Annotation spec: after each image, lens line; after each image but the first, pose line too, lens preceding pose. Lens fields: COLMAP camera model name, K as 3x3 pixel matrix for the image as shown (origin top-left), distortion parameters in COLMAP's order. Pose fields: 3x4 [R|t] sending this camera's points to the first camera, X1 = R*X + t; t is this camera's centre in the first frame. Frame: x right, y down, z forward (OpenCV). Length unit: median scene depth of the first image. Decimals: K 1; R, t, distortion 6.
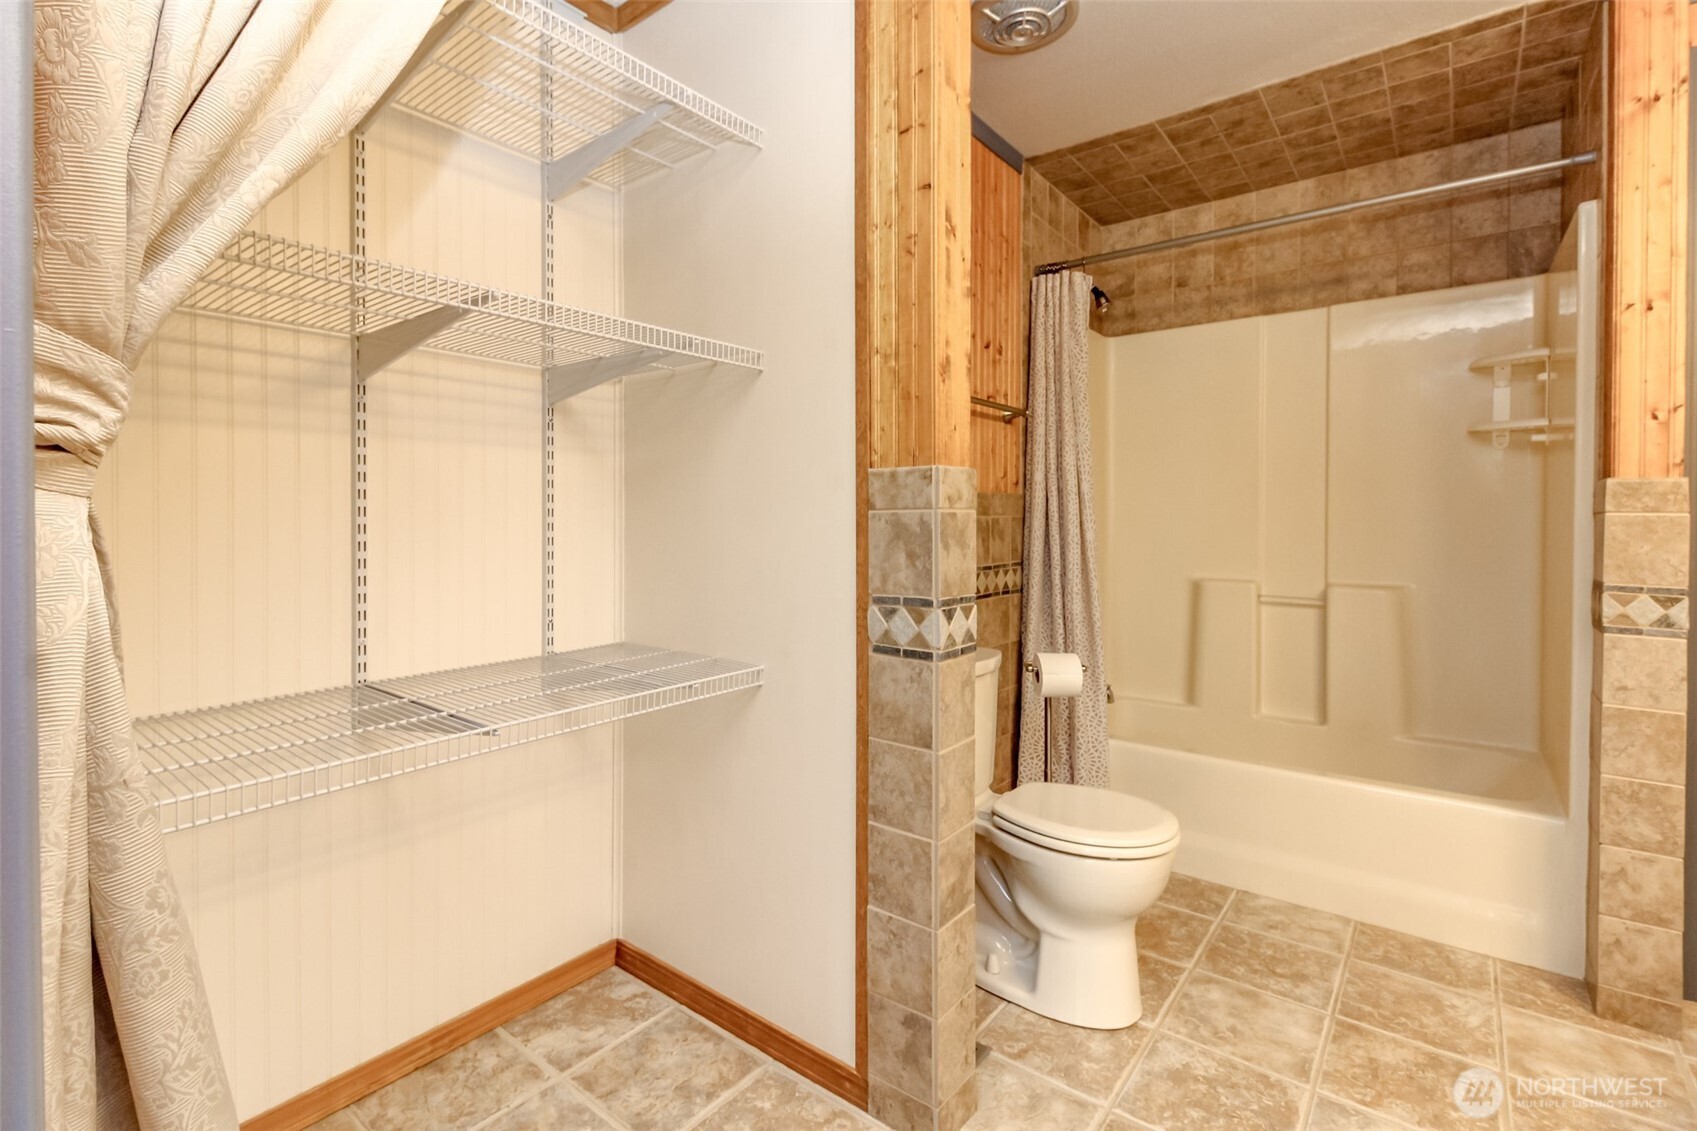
lens RADIAL K [[779.7, 0, 864.4], [0, 779.7, 533.1], [0, 0, 1]] dist [0.001370, -0.001291]
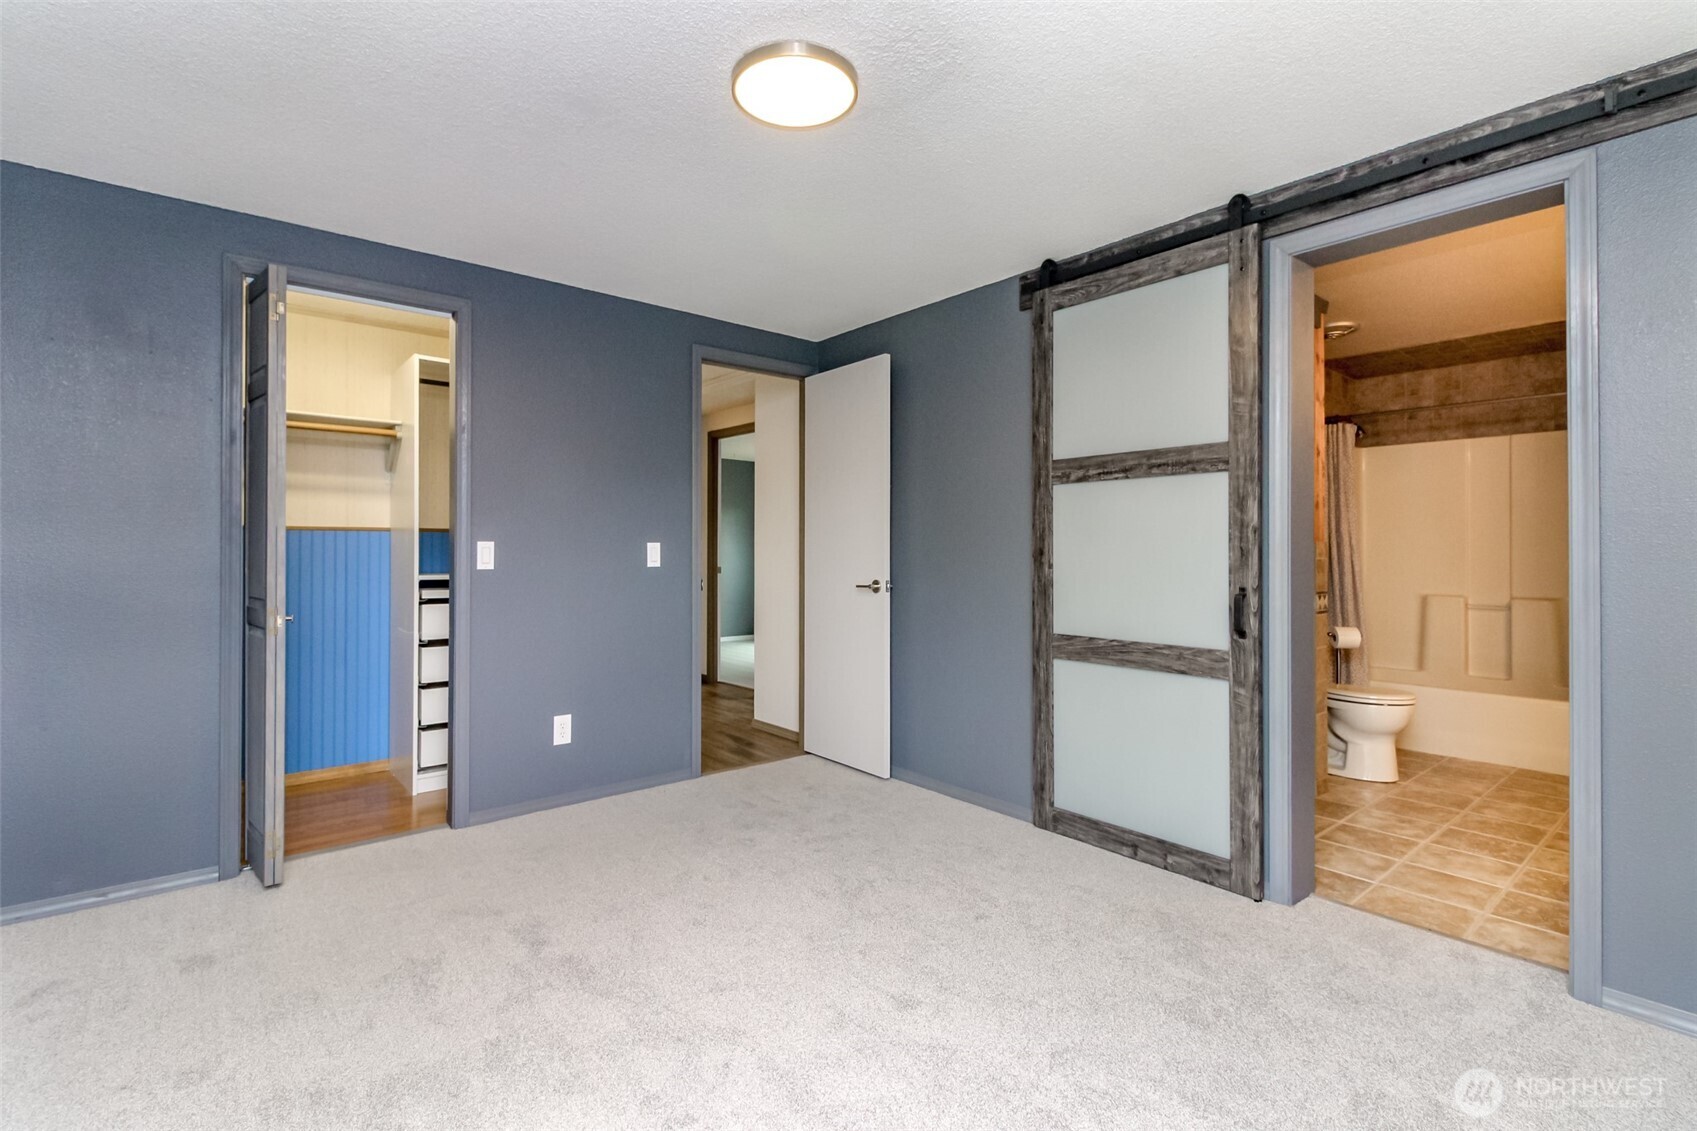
lens RADIAL K [[779.7, 0, 848.9], [0, 779.7, 548.0], [0, 0, 1]] dist [0.001370, -0.001291]
pose [[0.974158, -0.002415, -0.225856, -0.431580], [-0.000970, 0.999889, -0.014875, -0.015367], [0.225867, 0.014710, 0.974047, -0.987510]]
